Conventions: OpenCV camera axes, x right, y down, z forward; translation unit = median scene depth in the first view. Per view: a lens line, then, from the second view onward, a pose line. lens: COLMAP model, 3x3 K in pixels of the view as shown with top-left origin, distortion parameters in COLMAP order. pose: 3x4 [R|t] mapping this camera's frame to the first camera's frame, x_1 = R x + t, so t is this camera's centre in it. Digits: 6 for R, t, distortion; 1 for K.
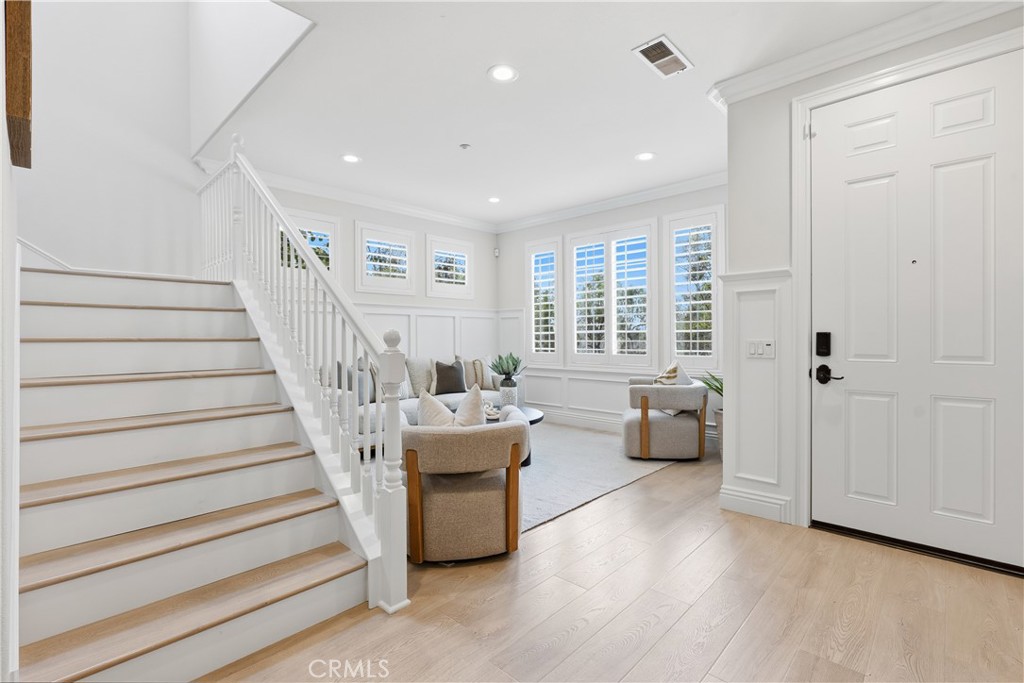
lens RADIAL K [[461.1, 0, 516.5], [0, 461.1, 338.5], [0, 0, 1]] dist [-0.006926, 0.000860]
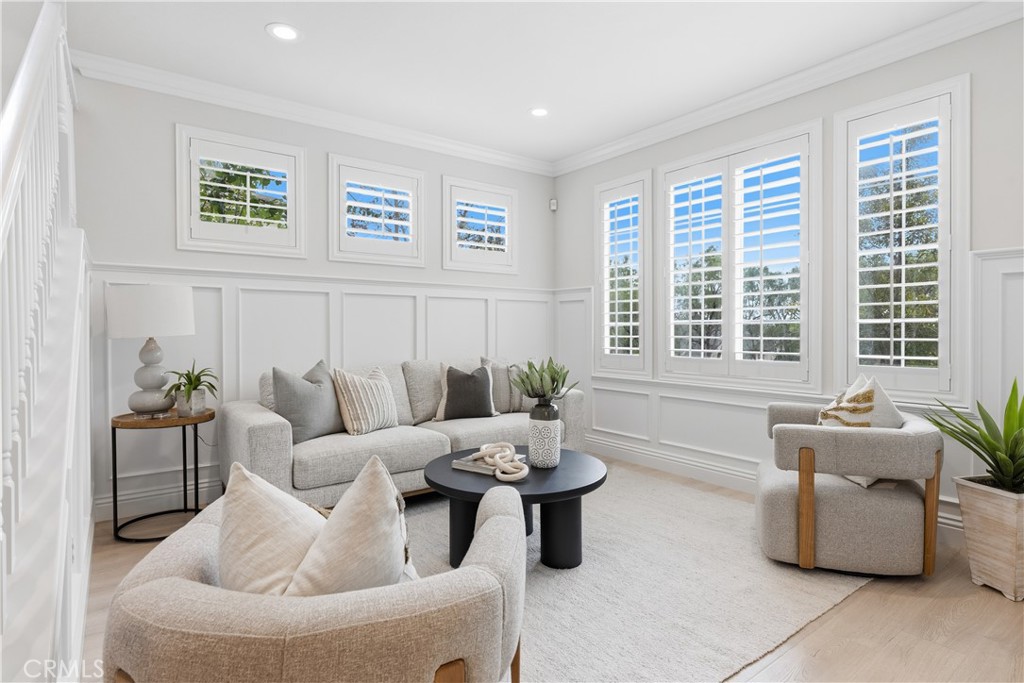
lens RADIAL K [[536.9, 0, 514.7], [0, 536.9, 332.5], [0, 0, 1]] dist [-0.001179, -0.000500]
pose [[0.985769, 0.006133, -0.167995, 0.043710], [-0.005686, 0.999979, 0.003142, -0.001900], [0.168011, -0.002142, 0.985783, 0.272431]]
